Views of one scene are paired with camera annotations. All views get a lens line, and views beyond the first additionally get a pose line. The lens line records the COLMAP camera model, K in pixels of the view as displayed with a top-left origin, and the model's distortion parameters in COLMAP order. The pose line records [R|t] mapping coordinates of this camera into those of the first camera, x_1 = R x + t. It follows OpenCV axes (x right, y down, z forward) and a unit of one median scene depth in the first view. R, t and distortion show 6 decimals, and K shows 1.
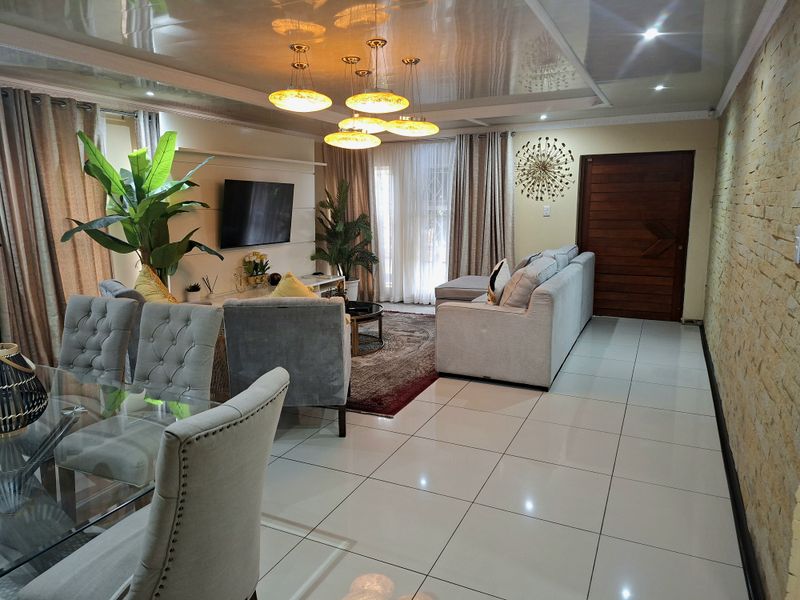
lens RADIAL K [[549.7, 0, 393.5], [0, 549.7, 292.1], [0, 0, 1]] dist [0.068798, -0.046835]
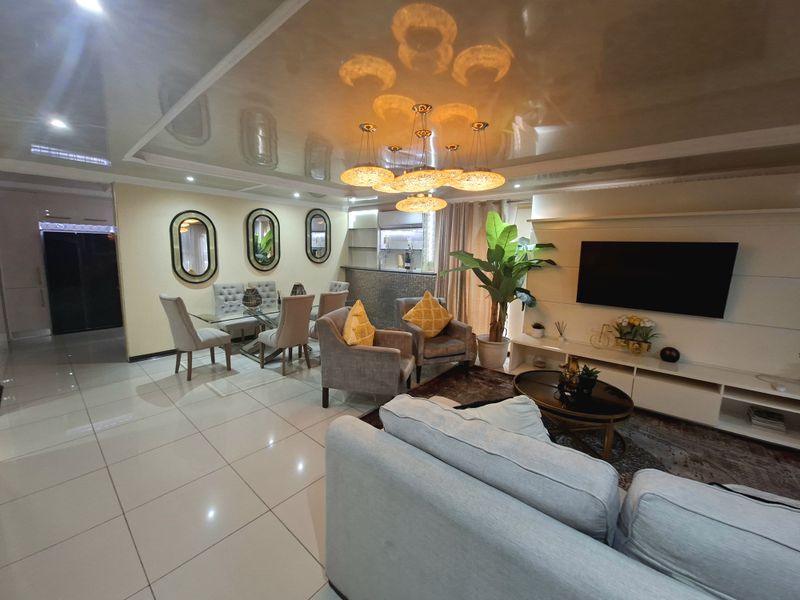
lens RADIAL K [[316.6, 0, 396.7], [0, 316.6, 293.2], [0, 0, 1]] dist [-0.010848, 0.000131]
pose [[-0.253346, 0.129940, -0.958609, 0.470991], [-0.179186, 0.967487, 0.178499, -0.171363], [0.950636, 0.216991, -0.221826, 0.933175]]
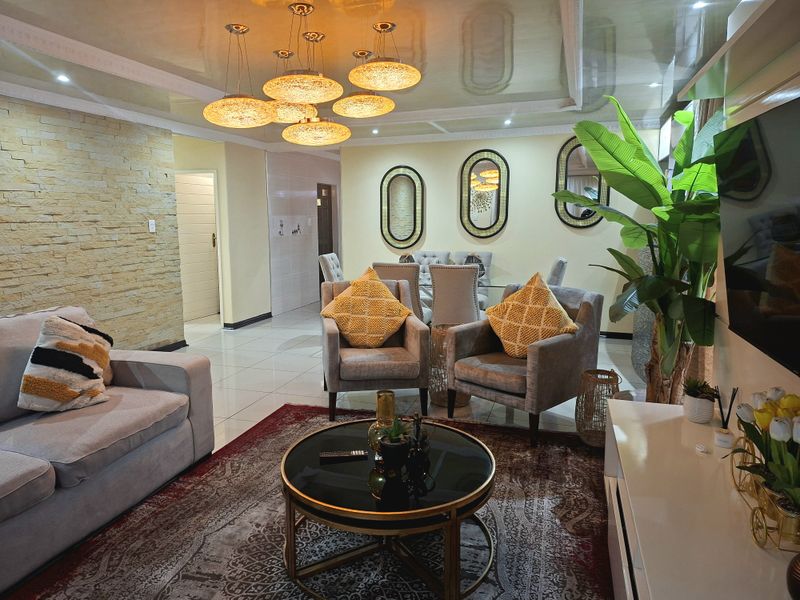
lens RADIAL K [[549.7, 0, 393.9], [0, 549.7, 300.0], [0, 0, 1]] dist [0.068798, -0.046835]
pose [[-0.990052, 0.033514, -0.136655, -0.055742], [-0.010050, 0.951895, 0.306260, -0.237698], [0.140345, 0.304586, -0.942088, 1.537692]]
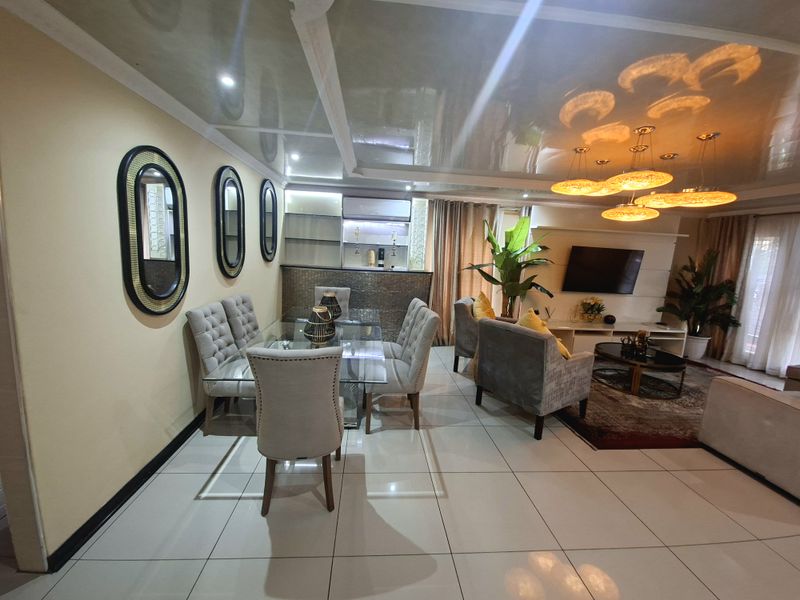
lens RADIAL K [[316.6, 0, 393.0], [0, 316.6, 291.3], [0, 0, 1]] dist [-0.010848, 0.000131]
pose [[0.499455, 0.145542, -0.854027, 0.230059], [-0.194111, 0.979525, 0.053409, -0.039203], [0.844313, 0.139101, 0.517480, 0.194465]]
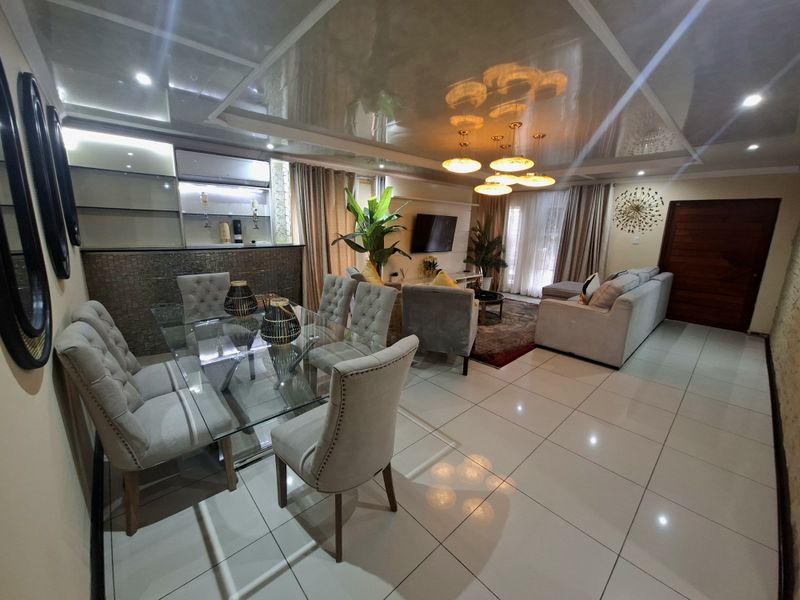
lens RADIAL K [[316.6, 0, 394.1], [0, 316.6, 293.7], [0, 0, 1]] dist [-0.010848, 0.000131]
pose [[0.926157, 0.107980, -0.361350, 0.017450], [-0.091370, 0.993835, 0.062797, -0.010137], [0.365903, -0.025144, 0.930313, 0.048726]]
